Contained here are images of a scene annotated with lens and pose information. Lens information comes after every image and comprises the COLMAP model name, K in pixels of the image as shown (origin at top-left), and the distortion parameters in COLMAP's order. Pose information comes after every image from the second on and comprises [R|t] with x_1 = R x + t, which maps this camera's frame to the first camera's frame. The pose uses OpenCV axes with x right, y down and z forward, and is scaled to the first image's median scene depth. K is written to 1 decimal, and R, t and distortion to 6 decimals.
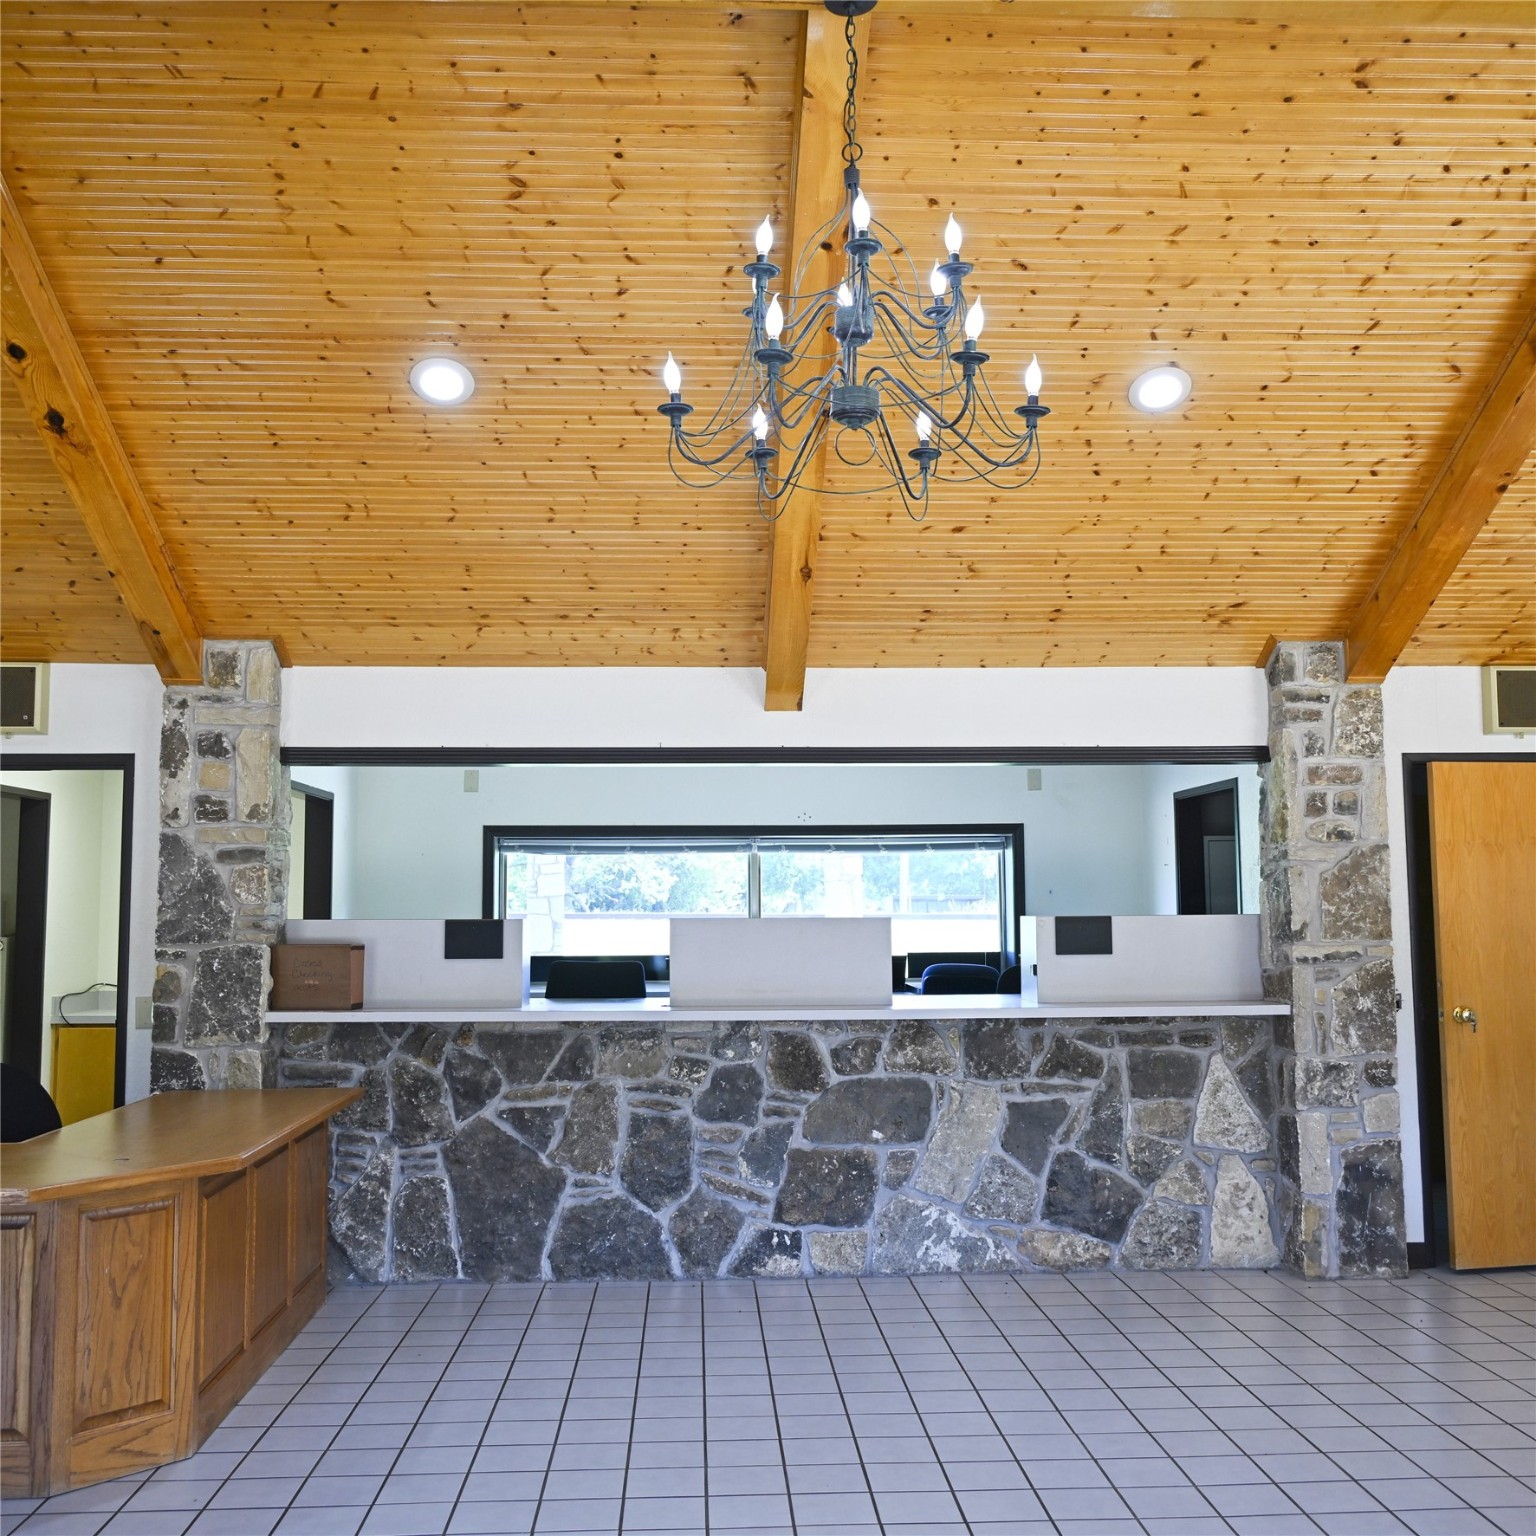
lens RADIAL K [[1581.3, 0, 766.6], [0, 1581.3, 769.9], [0, 0, 1]] dist [0.002779, 0.000000]
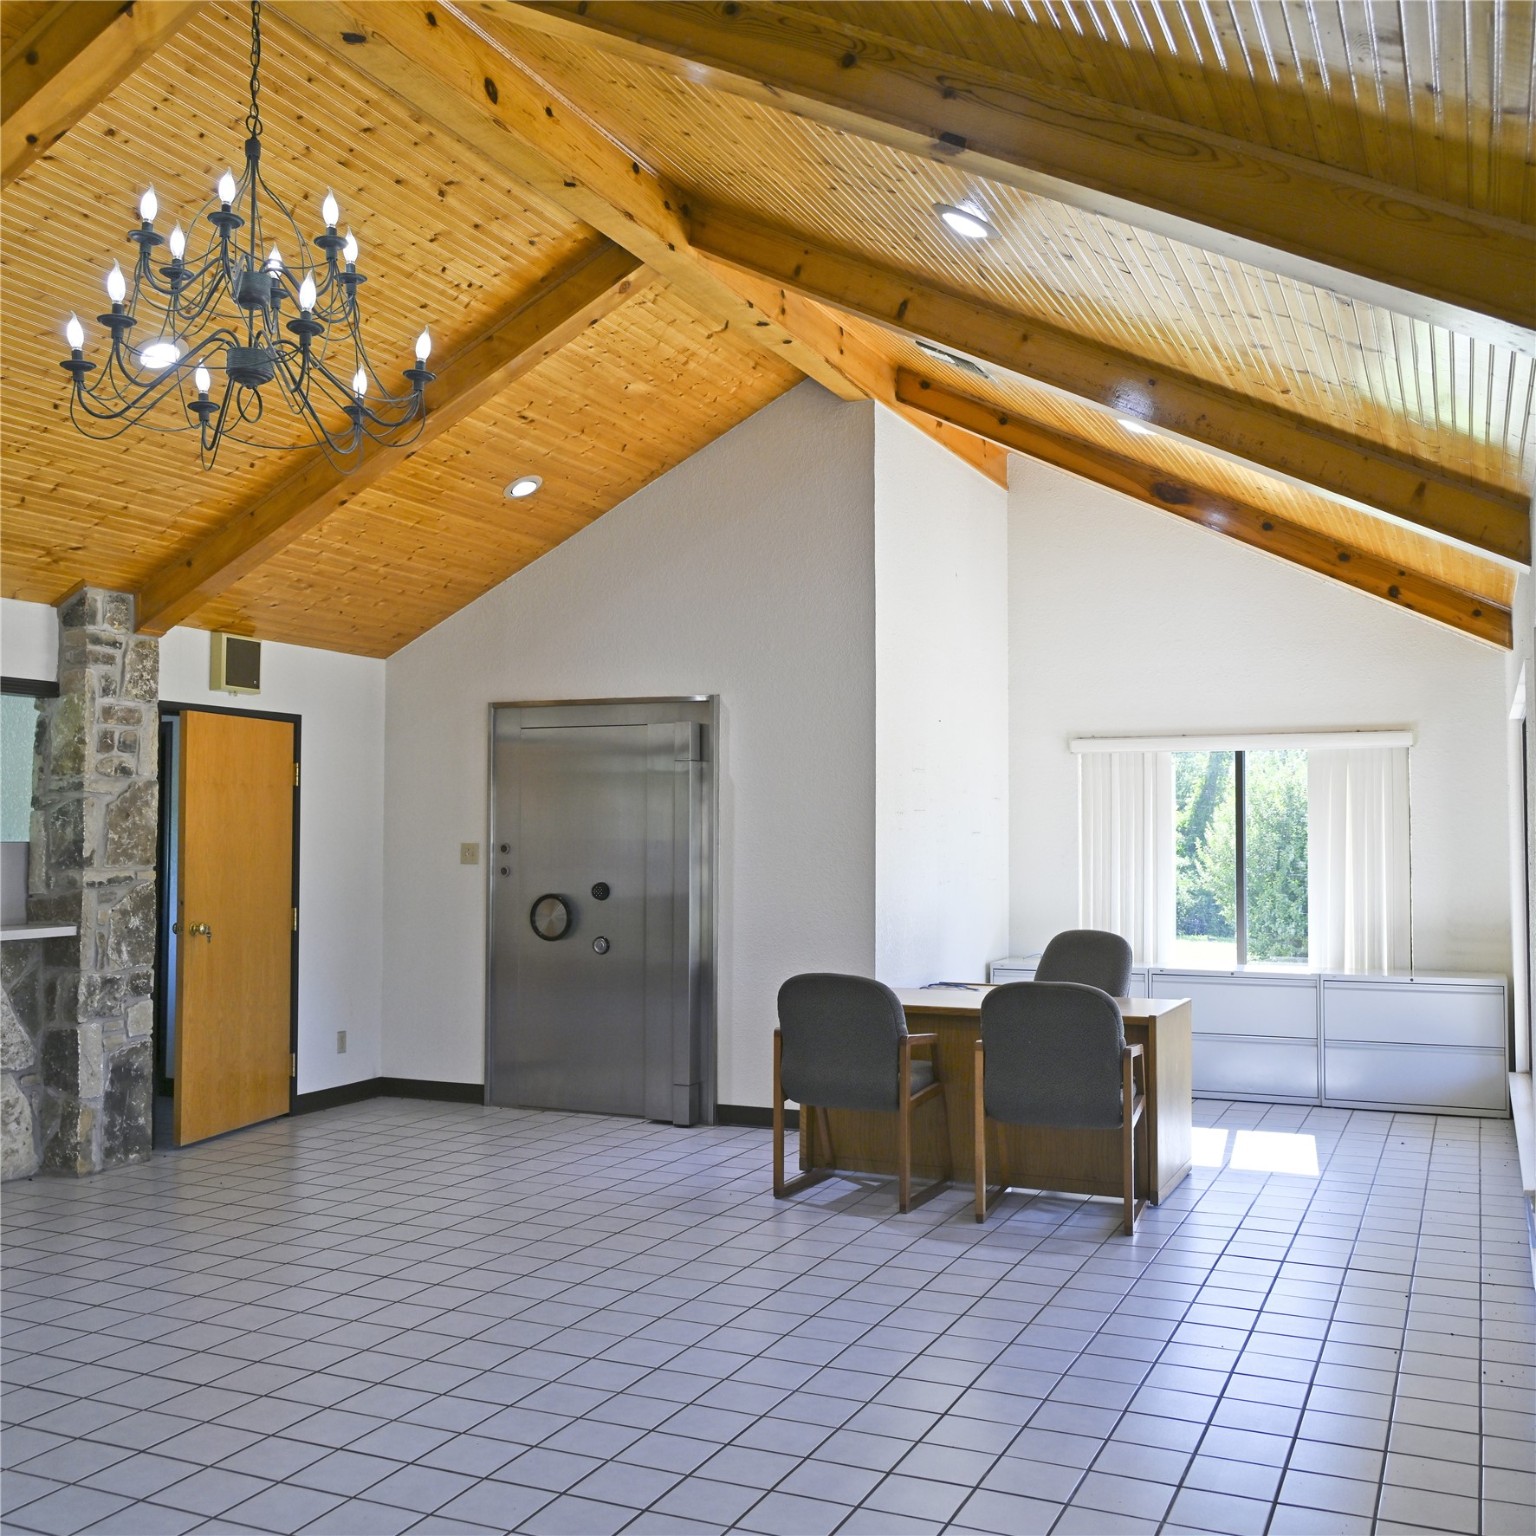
lens RADIAL K [[1581.3, 0, 766.0], [0, 1581.3, 769.9], [0, 0, 1]] dist [0.002779, 0.000000]
pose [[0.452239, 0.046701, 0.890673, -0.437844], [-0.085086, 0.996333, -0.009038, 0.013323], [-0.887829, -0.071697, 0.454554, 0.109411]]
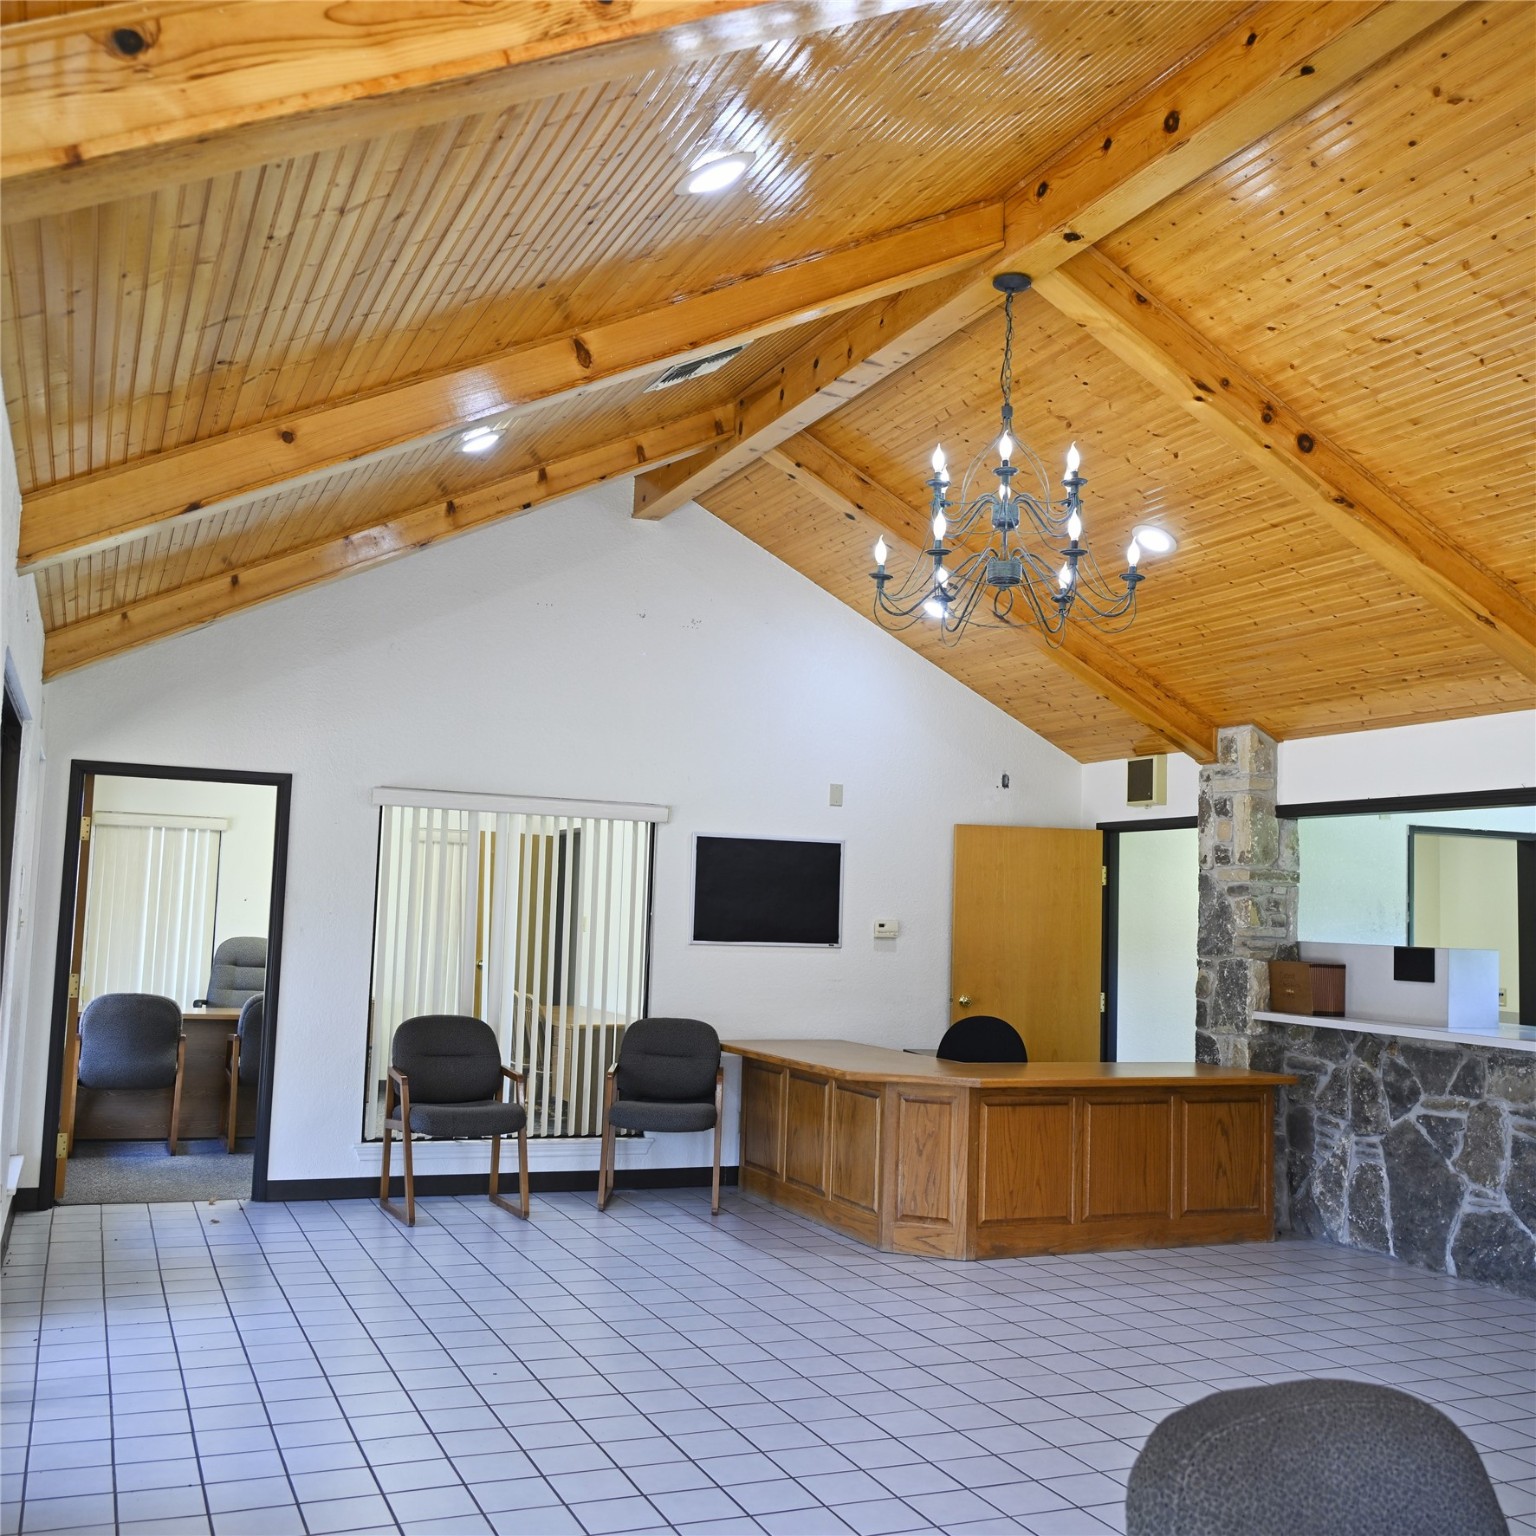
lens RADIAL K [[1581.3, 0, 764.6], [0, 1581.3, 767.7], [0, 0, 1]] dist [0.002779, 0.000000]
pose [[0.349111, -0.070575, -0.934420, 0.745180], [0.047748, 0.997204, -0.057478, 0.008869], [0.935864, -0.024550, 0.351504, 0.166276]]
